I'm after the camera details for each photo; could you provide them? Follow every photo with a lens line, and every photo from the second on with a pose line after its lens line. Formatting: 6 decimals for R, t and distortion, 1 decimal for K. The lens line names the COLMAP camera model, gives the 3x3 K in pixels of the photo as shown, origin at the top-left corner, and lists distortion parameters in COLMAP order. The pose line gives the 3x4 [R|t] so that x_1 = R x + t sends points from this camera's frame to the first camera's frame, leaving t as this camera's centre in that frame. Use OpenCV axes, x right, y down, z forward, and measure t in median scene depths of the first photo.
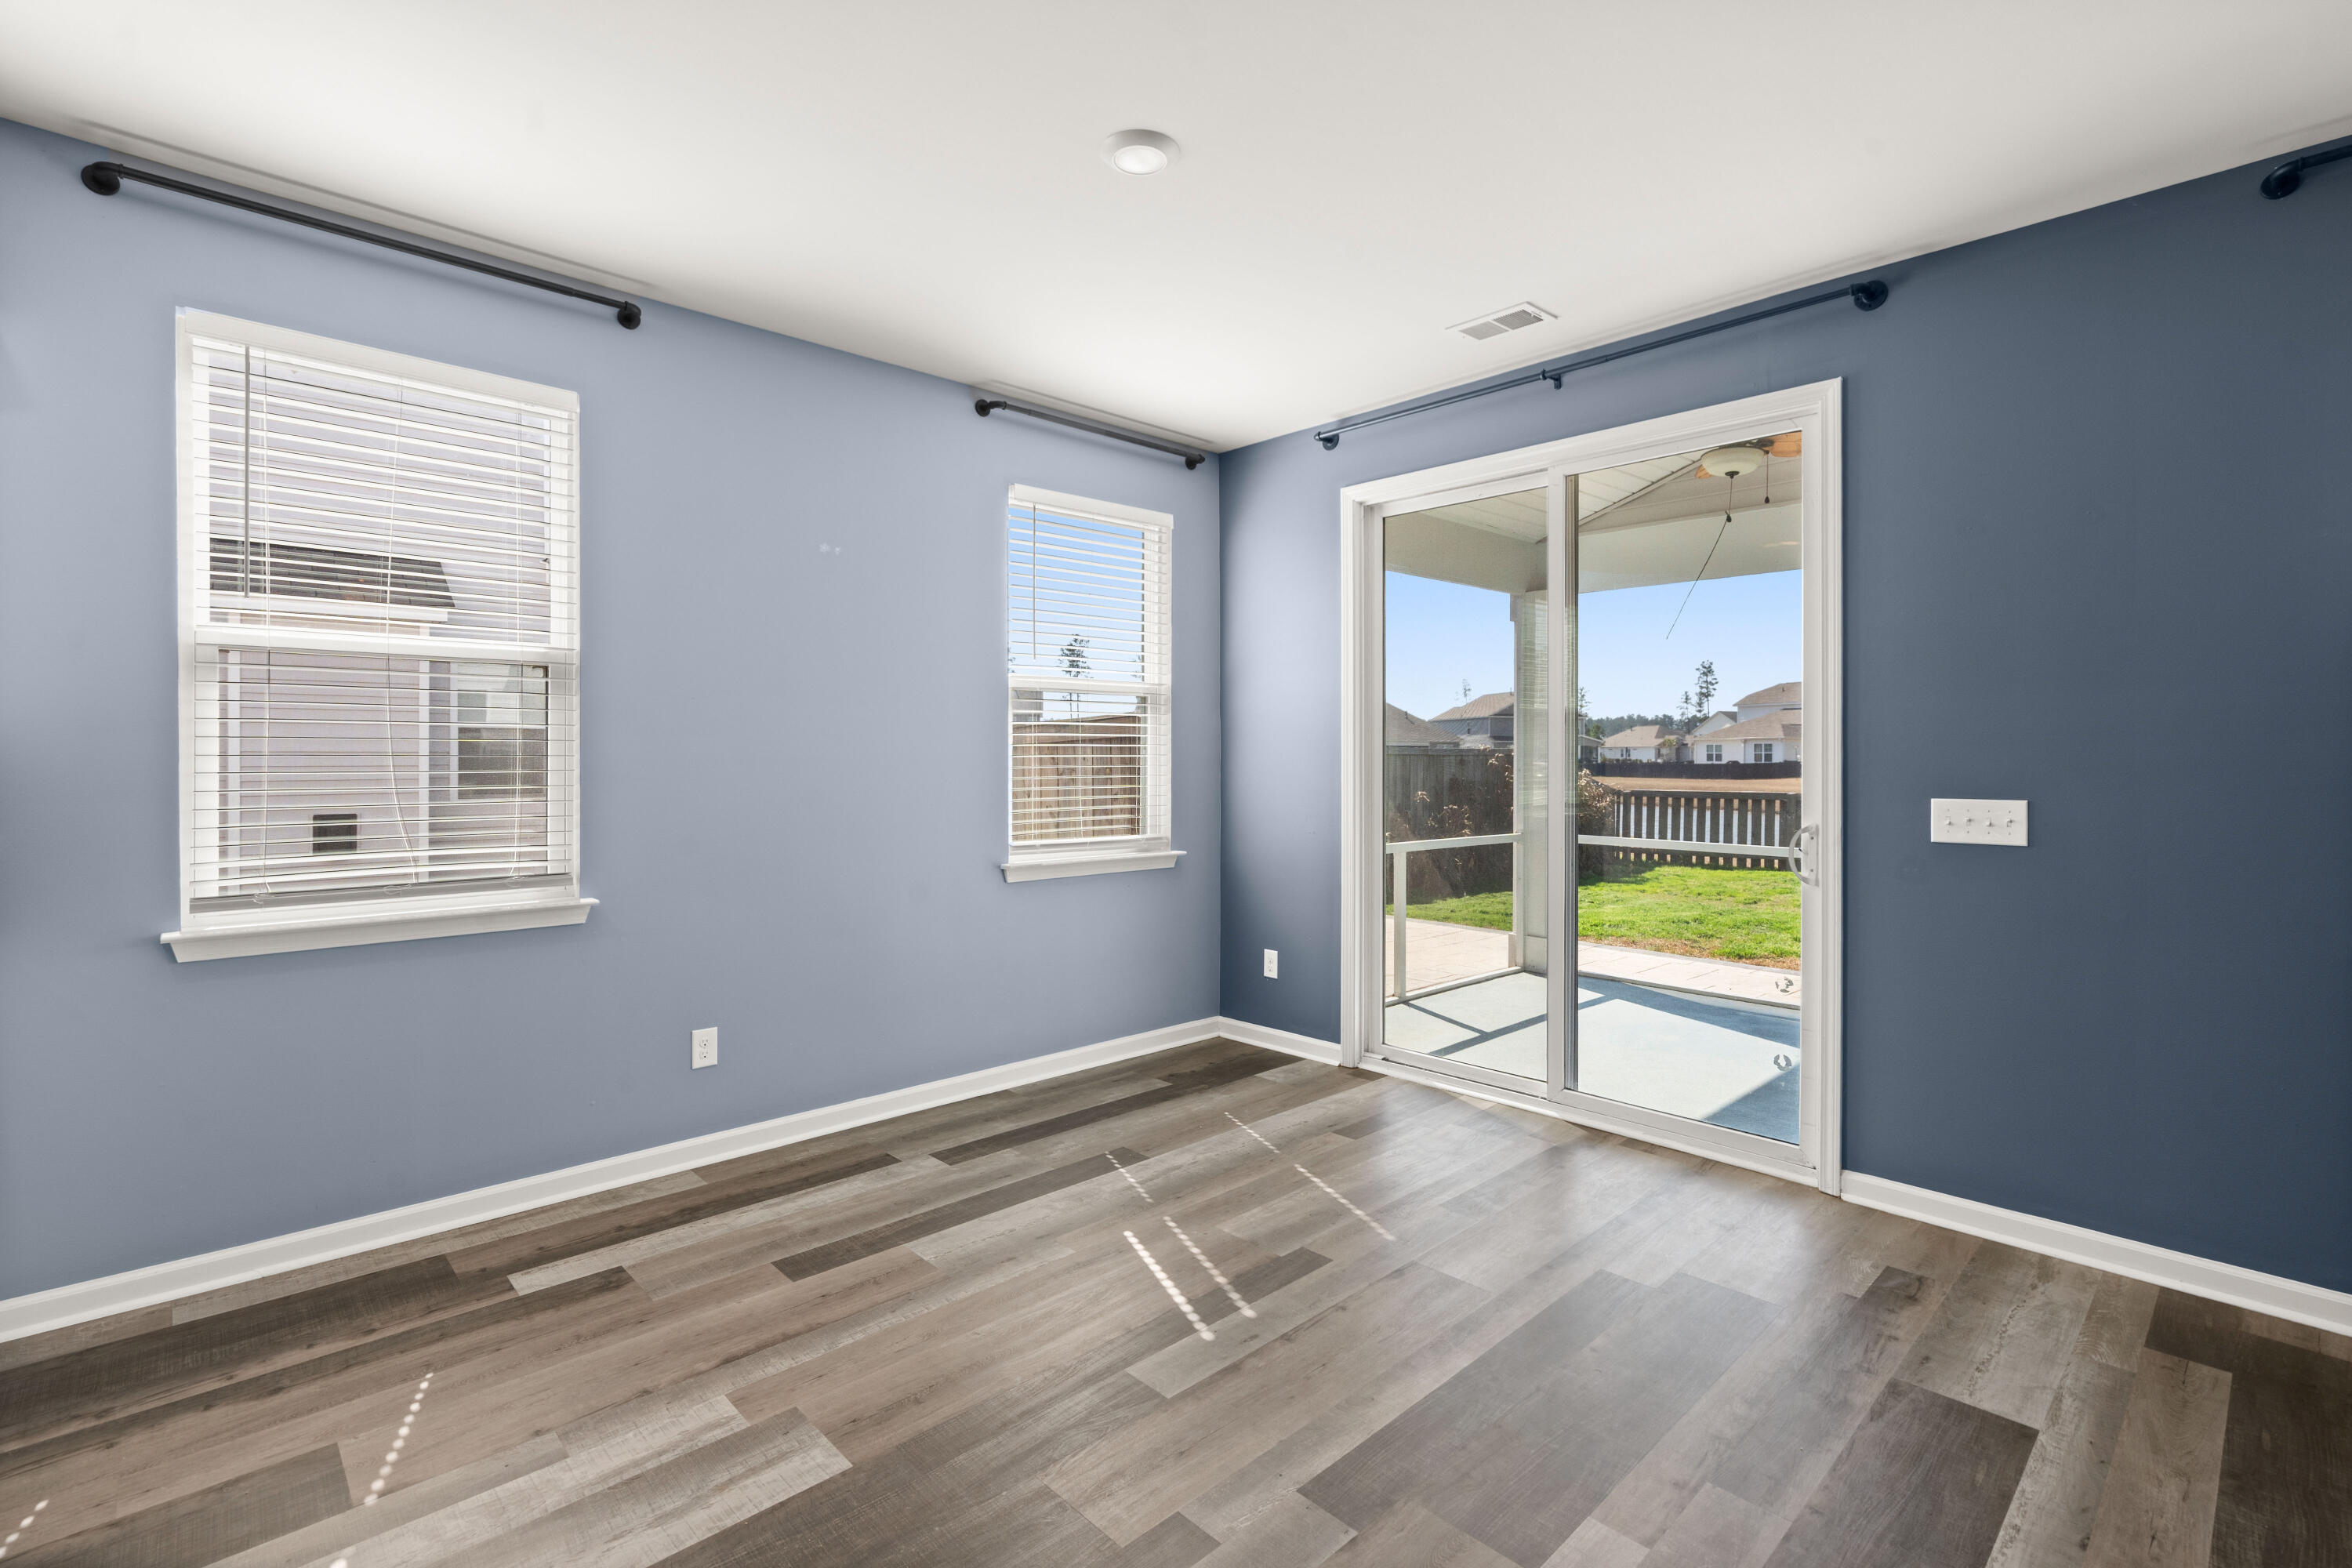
lens RADIAL K [[1076.7, 0, 1168.7], [0, 1076.7, 756.7], [0, 0, 1]] dist [0.002191, 0.000610]
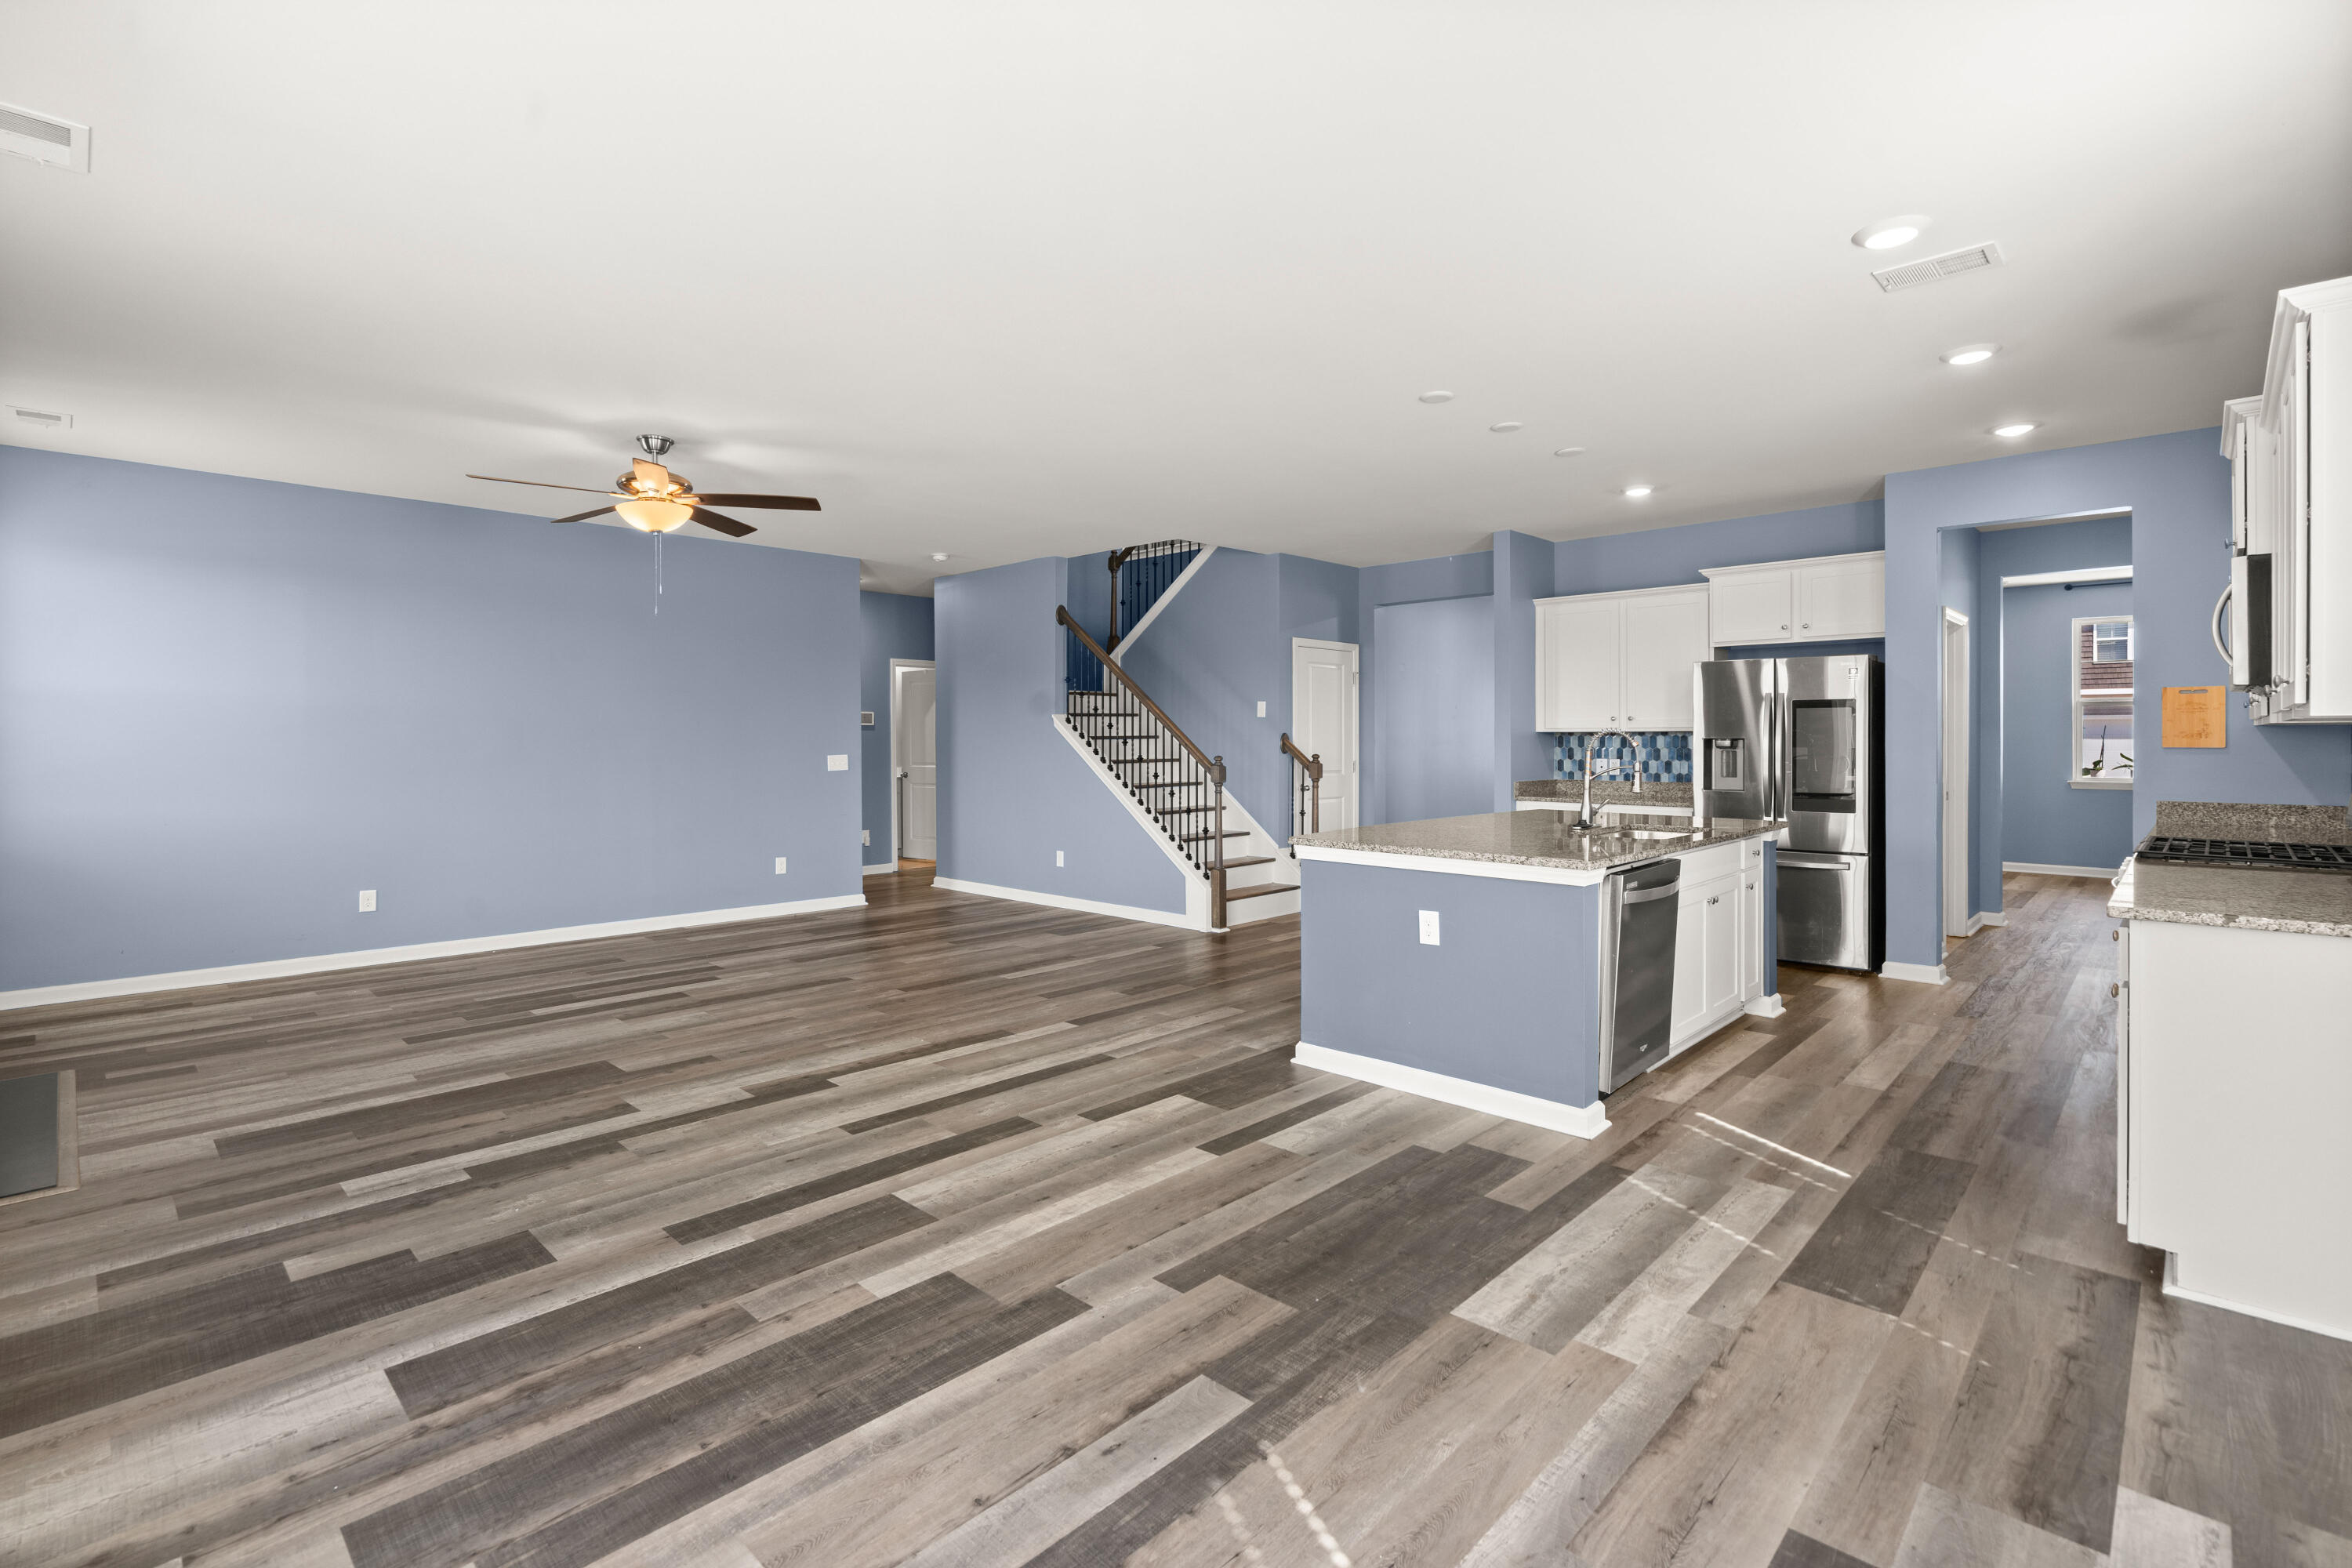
lens RADIAL K [[1066.8, 0, 1139.0], [0, 1066.8, 740.8], [0, 0, 1]] dist [0.001502, 0.000130]
pose [[-0.999680, -0.001639, -0.025241, 0.061514], [-0.001742, 0.999990, 0.004054, -0.000392], [0.025234, 0.004097, -0.999673, 1.442986]]
